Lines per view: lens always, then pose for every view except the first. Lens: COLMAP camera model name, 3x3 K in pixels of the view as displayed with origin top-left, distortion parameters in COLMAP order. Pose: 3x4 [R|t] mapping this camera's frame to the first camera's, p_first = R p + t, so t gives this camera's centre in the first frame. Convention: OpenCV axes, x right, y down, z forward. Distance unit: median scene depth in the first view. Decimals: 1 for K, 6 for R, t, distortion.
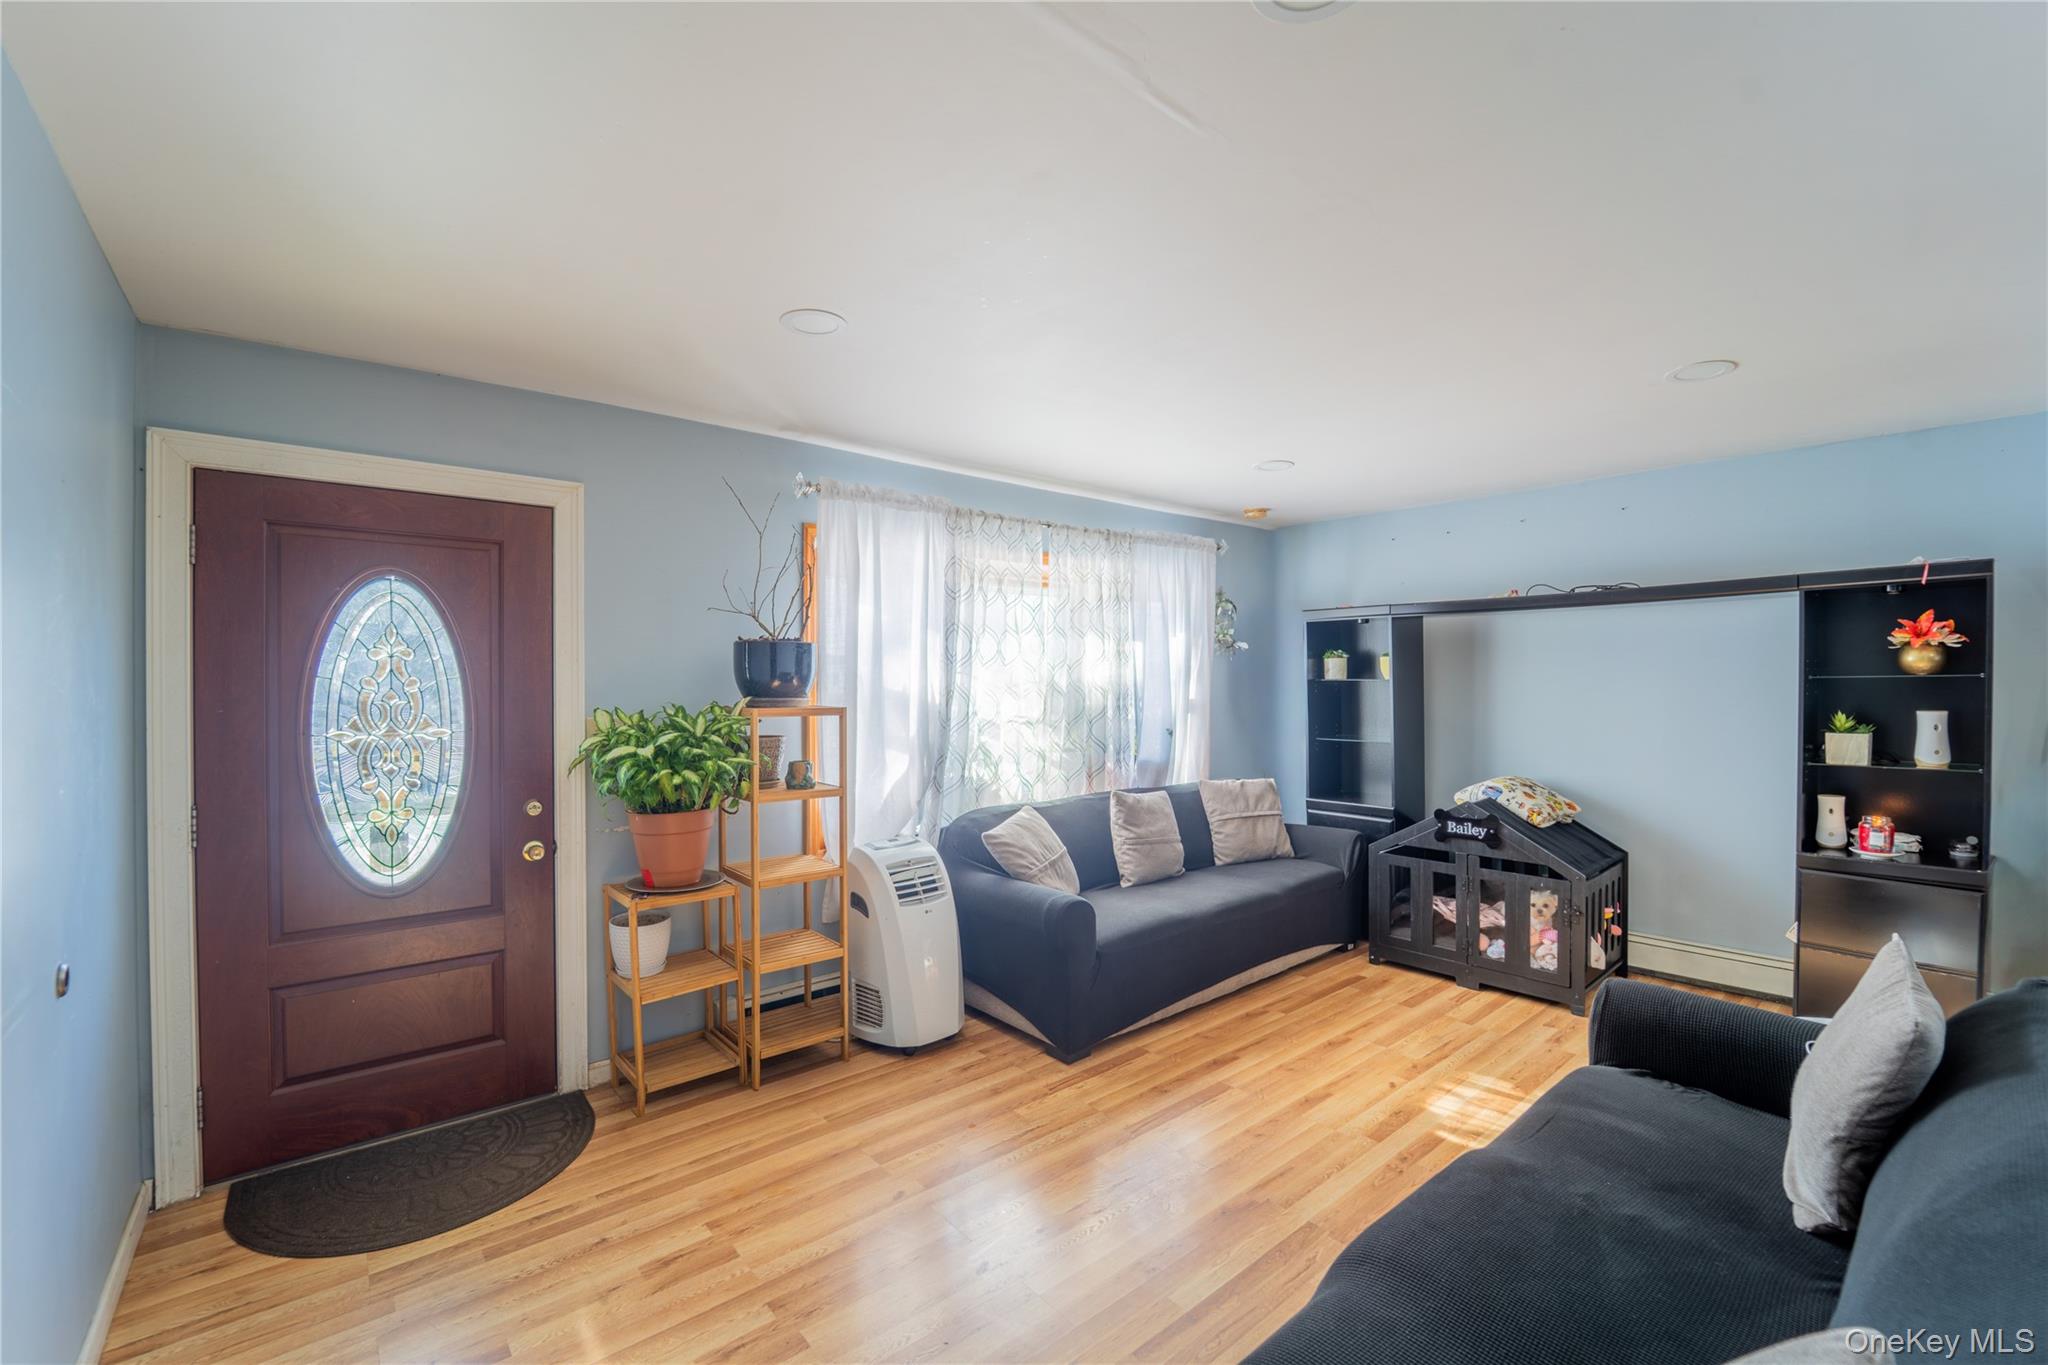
lens RADIAL K [[843.1, 0, 1013.3], [0, 843.1, 676.1], [0, 0, 1]] dist [-0.023518, 0.002502]
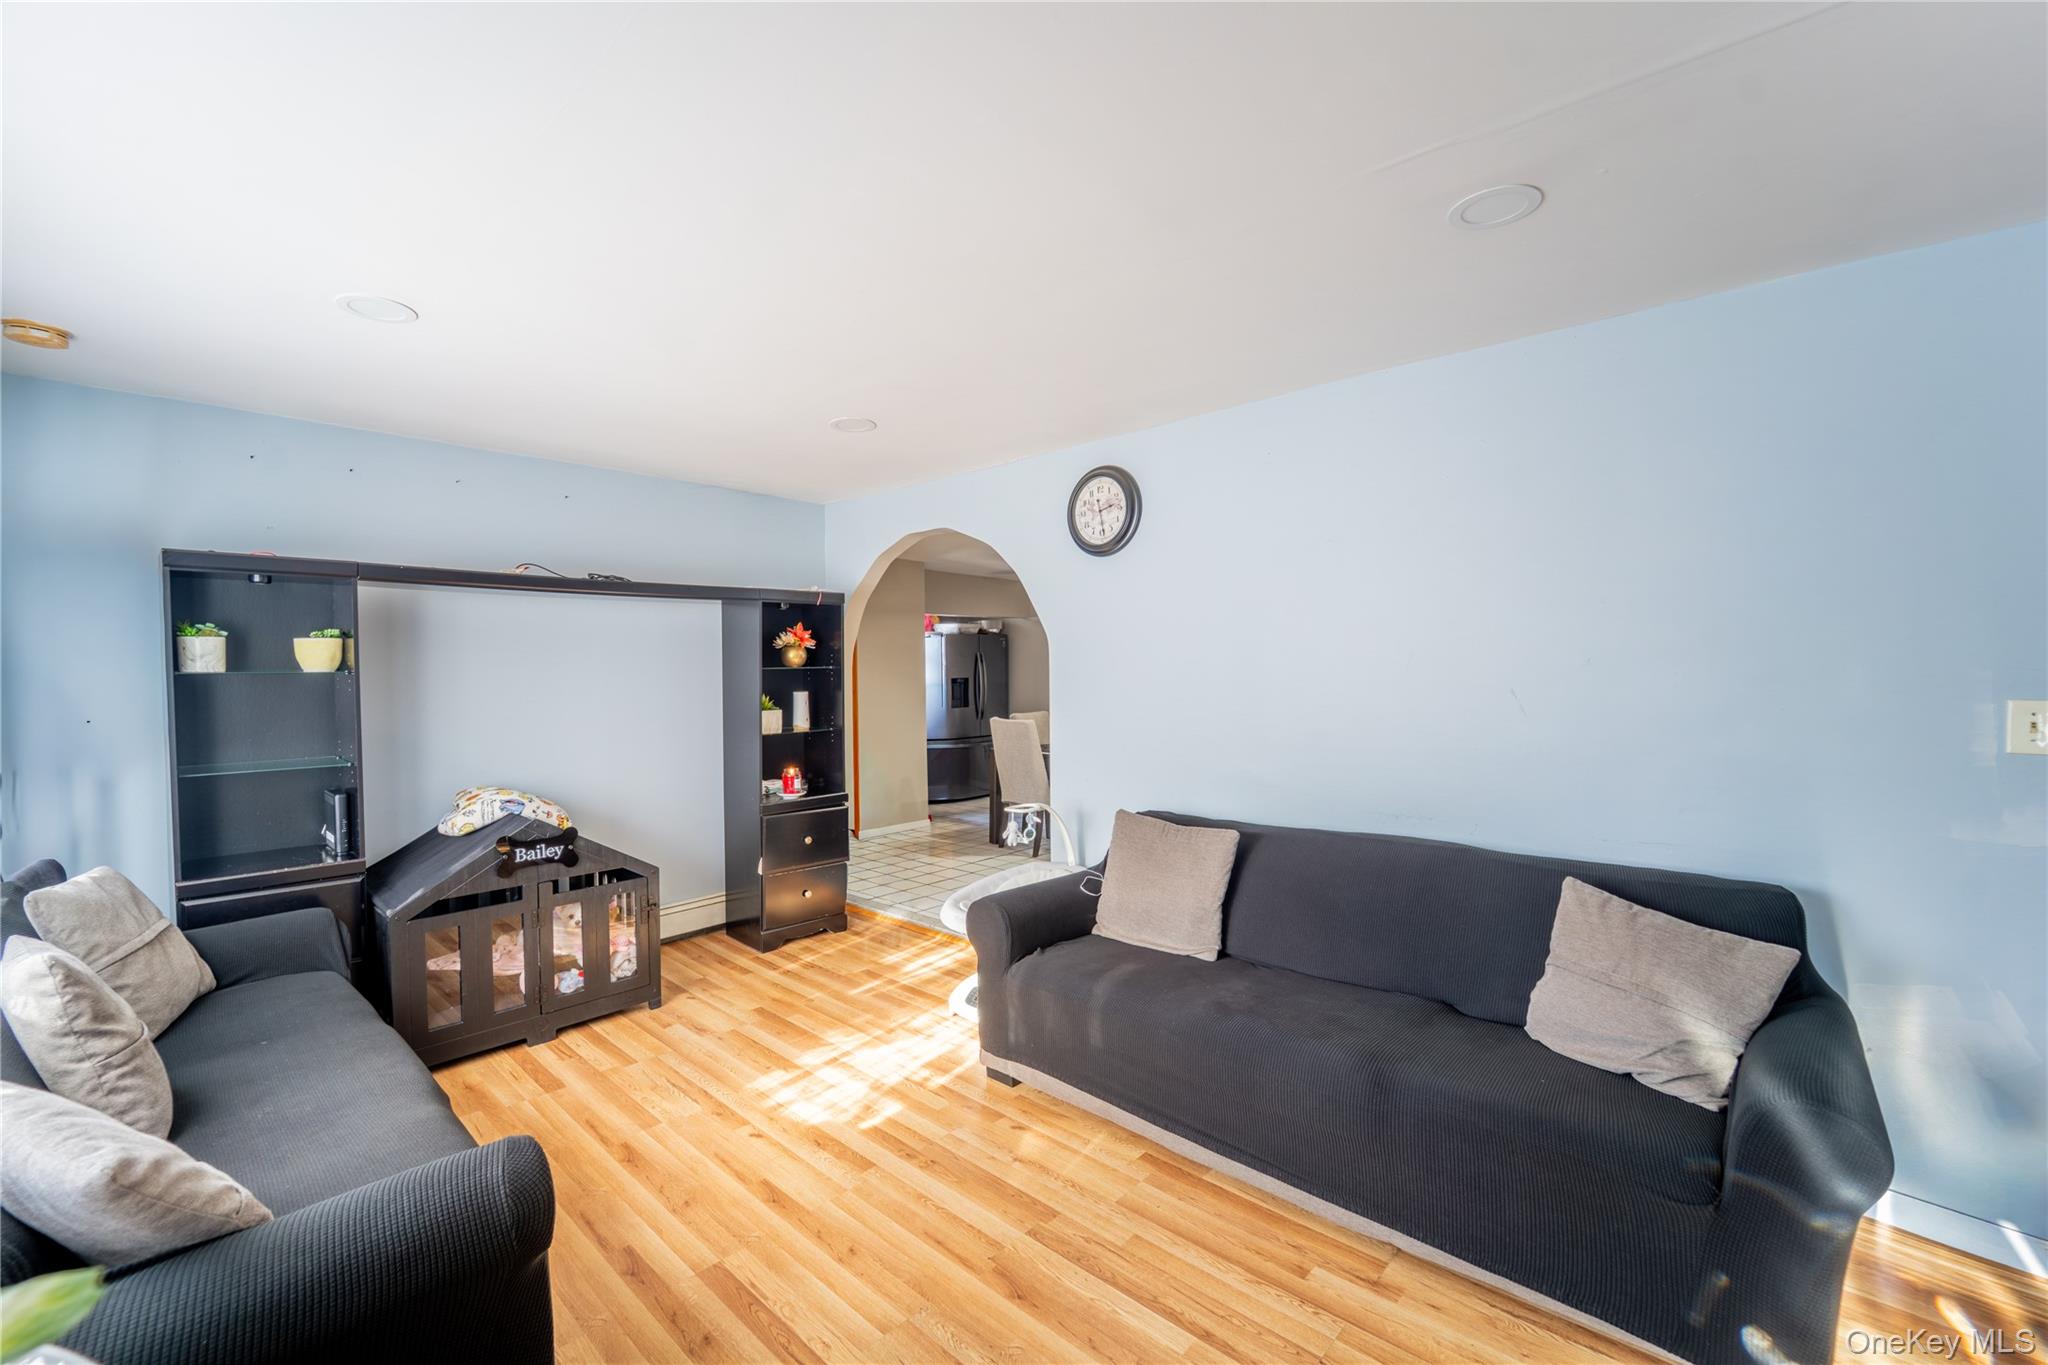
lens RADIAL K [[843.1, 0, 1012.9], [0, 843.1, 686.3], [0, 0, 1]] dist [-0.023518, 0.002502]
pose [[-0.124494, -0.016340, 0.992086, -0.379249], [0.001391, 0.999861, 0.016643, 0.007369], [-0.992219, 0.003452, -0.124454, 0.735315]]
